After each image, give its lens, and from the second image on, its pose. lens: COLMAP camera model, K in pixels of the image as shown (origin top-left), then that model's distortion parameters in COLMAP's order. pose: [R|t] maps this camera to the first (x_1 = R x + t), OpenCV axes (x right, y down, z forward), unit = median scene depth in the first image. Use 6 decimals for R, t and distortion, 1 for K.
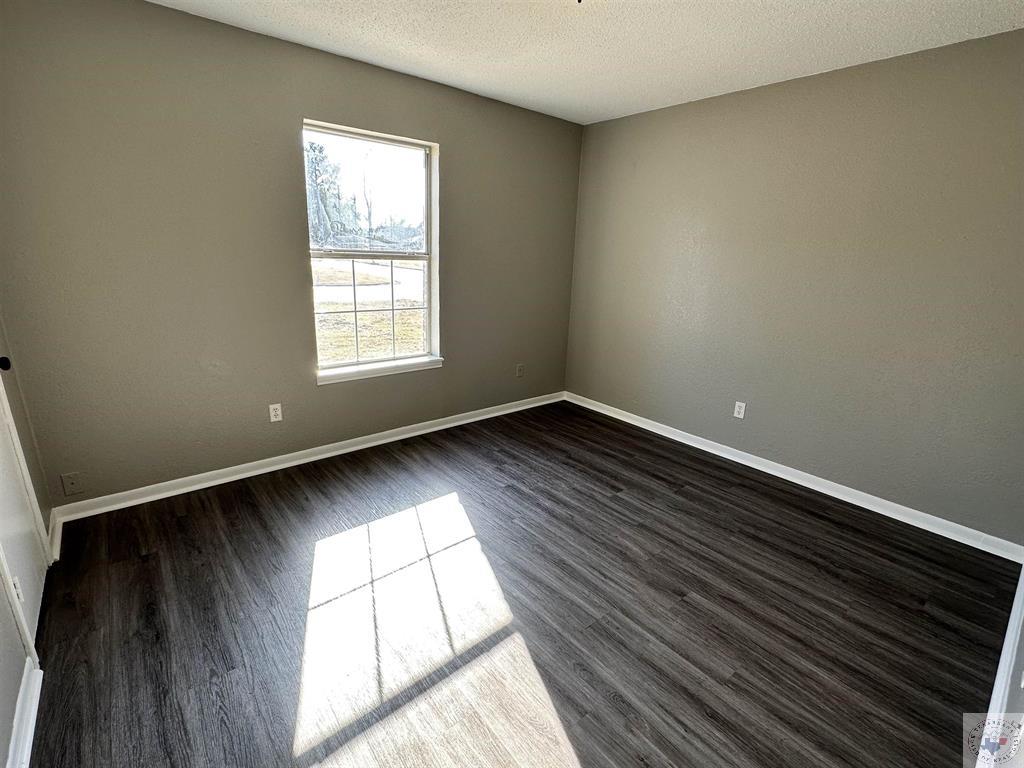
lens RADIAL K [[468.8, 0, 508.2], [0, 468.8, 394.8], [0, 0, 1]] dist [-0.004497, -0.000224]
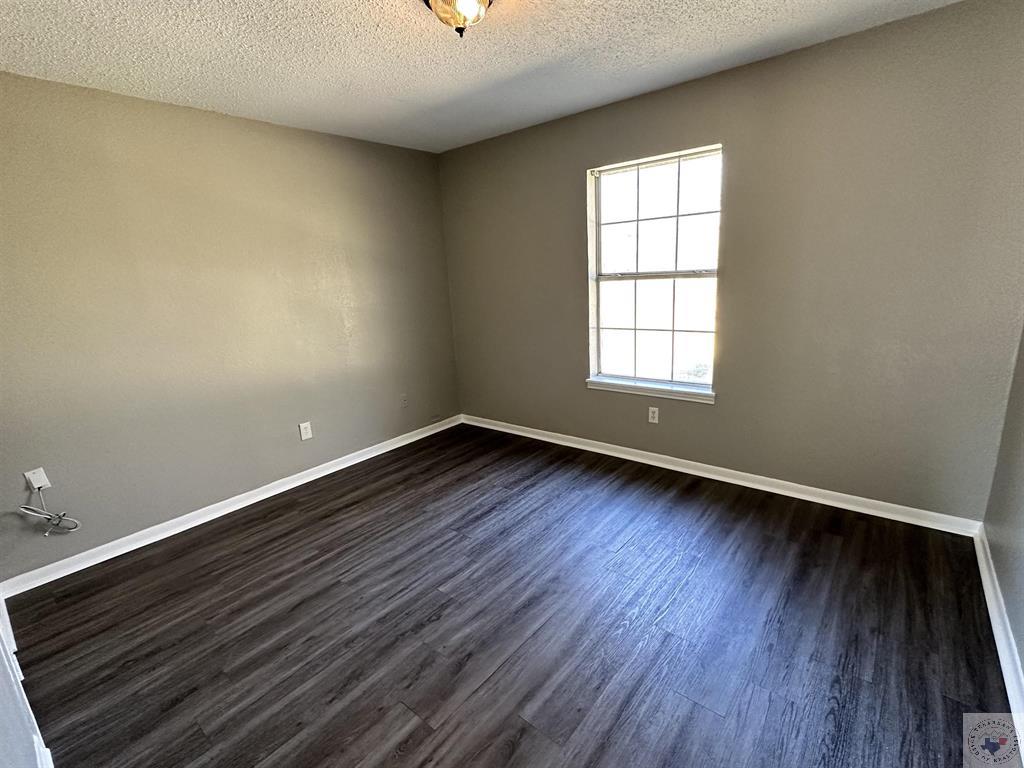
lens RADIAL K [[472.7, 0, 511.6], [0, 472.7, 383.4], [0, 0, 1]] dist [0.001249, -0.009535]
pose [[0.197588, 0.187549, -0.962177, 1.116034], [-0.237018, 0.961546, 0.138753, -0.238928], [0.951200, 0.200637, 0.234442, 0.866764]]
